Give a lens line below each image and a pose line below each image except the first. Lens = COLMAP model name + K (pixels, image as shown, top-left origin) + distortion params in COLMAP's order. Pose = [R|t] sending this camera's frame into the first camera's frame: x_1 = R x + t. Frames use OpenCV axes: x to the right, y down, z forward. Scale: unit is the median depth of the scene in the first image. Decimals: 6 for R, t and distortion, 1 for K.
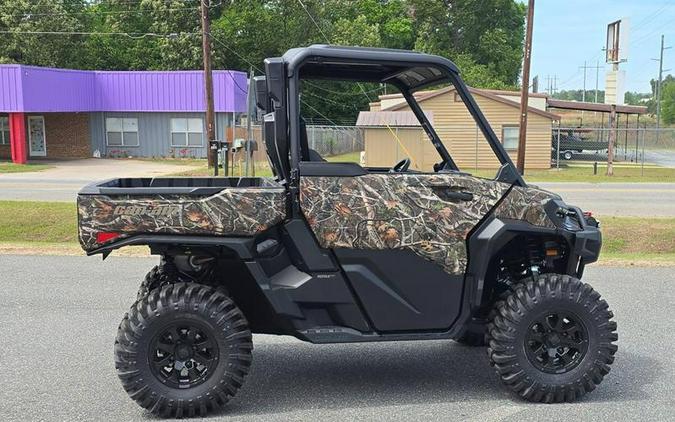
lens RADIAL K [[890.8, 0, 338.1], [0, 890.8, 254.2], [0, 0, 1]] dist [0.212071, -0.674550]
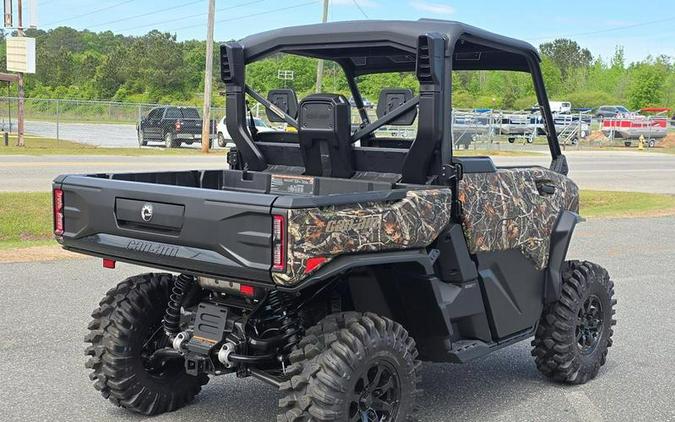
lens RADIAL K [[890.8, 0, 338.1], [0, 890.8, 254.2], [0, 0, 1]] dist [0.212071, -0.674550]
pose [[0.741043, -0.078379, 0.666867, -0.719953], [0.042786, 0.996657, 0.069595, -0.075739], [-0.670093, -0.023041, 0.741920, 0.443965]]
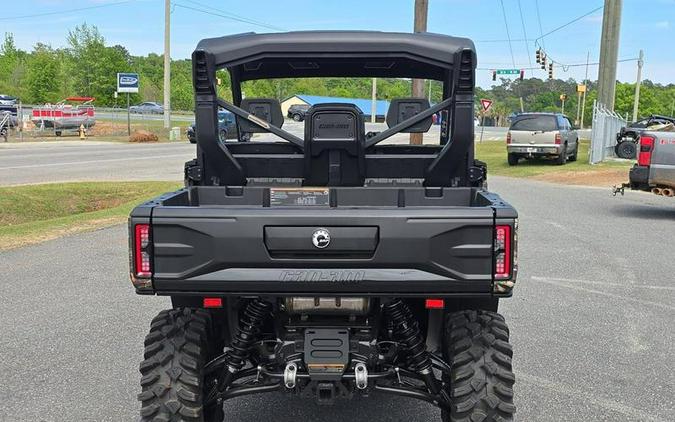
lens RADIAL K [[890.8, 0, 338.1], [0, 890.8, 254.2], [0, 0, 1]] dist [0.212071, -0.674550]
pose [[0.176628, -0.146944, 0.973247, -1.022210], [0.100249, 0.986337, 0.130727, -0.145002], [-0.979159, 0.074477, 0.188945, 0.984577]]
